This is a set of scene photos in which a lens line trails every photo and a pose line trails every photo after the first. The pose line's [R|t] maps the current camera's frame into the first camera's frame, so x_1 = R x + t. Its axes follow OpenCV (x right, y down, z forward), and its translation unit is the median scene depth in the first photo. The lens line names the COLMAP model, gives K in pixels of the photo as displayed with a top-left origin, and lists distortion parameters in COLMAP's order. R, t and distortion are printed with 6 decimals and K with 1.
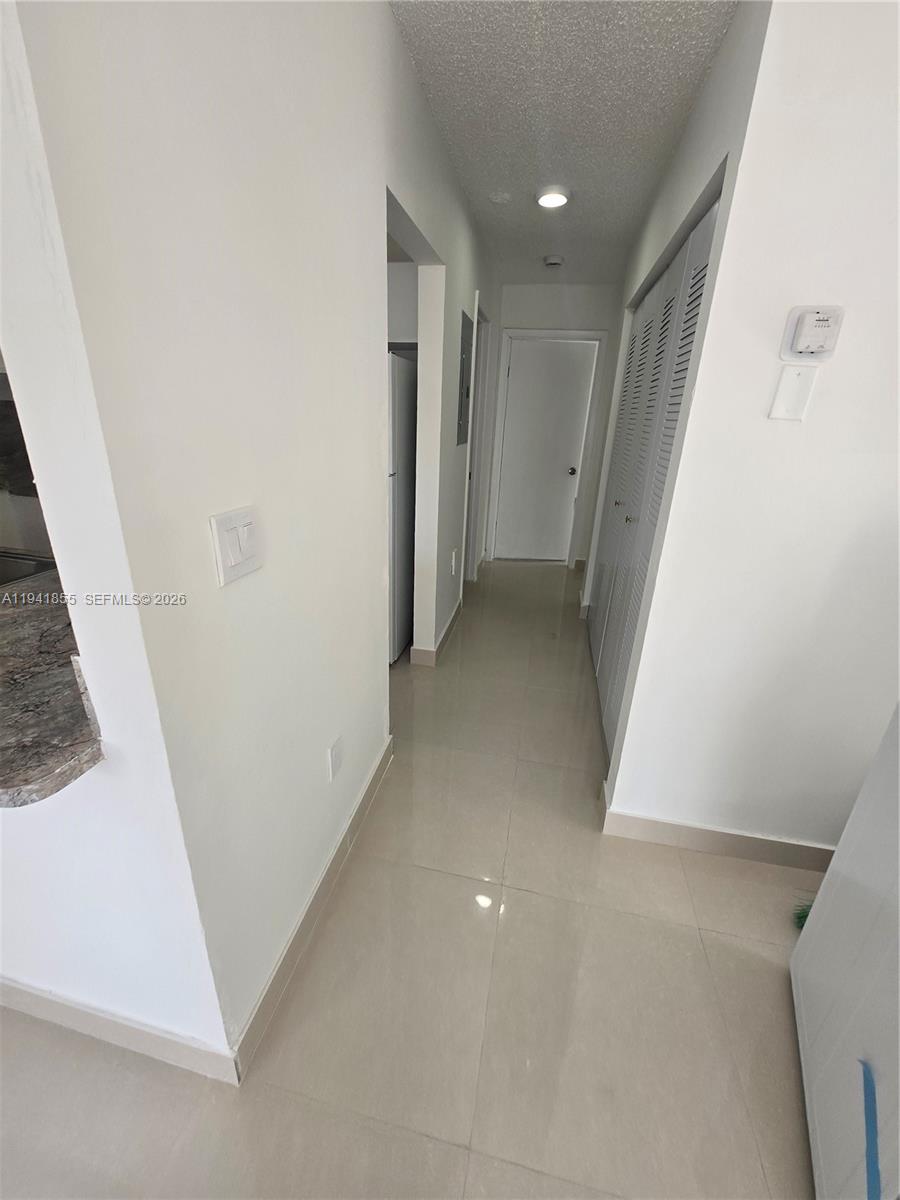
lens RADIAL K [[481.7, 0, 450.0], [0, 481.7, 600.0], [0, 0, 1]] dist [0.000150, -0.000309]
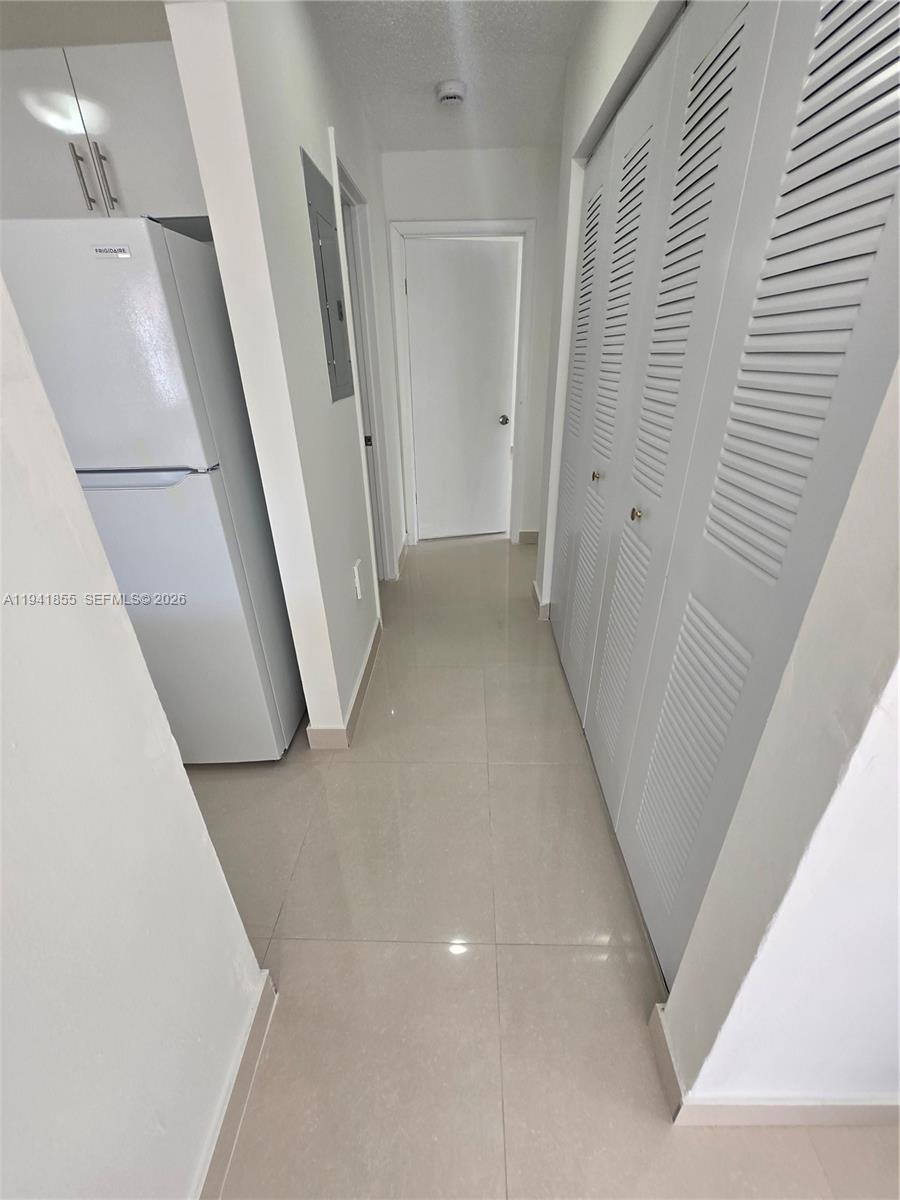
lens RADIAL K [[481.7, 0, 450.0], [0, 481.7, 600.0], [0, 0, 1]] dist [0.000150, -0.000309]
pose [[0.983227, -0.131403, 0.126481, 0.035464], [0.118063, 0.987141, 0.107767, -0.085310], [-0.139015, -0.091026, 0.986098, 0.249273]]
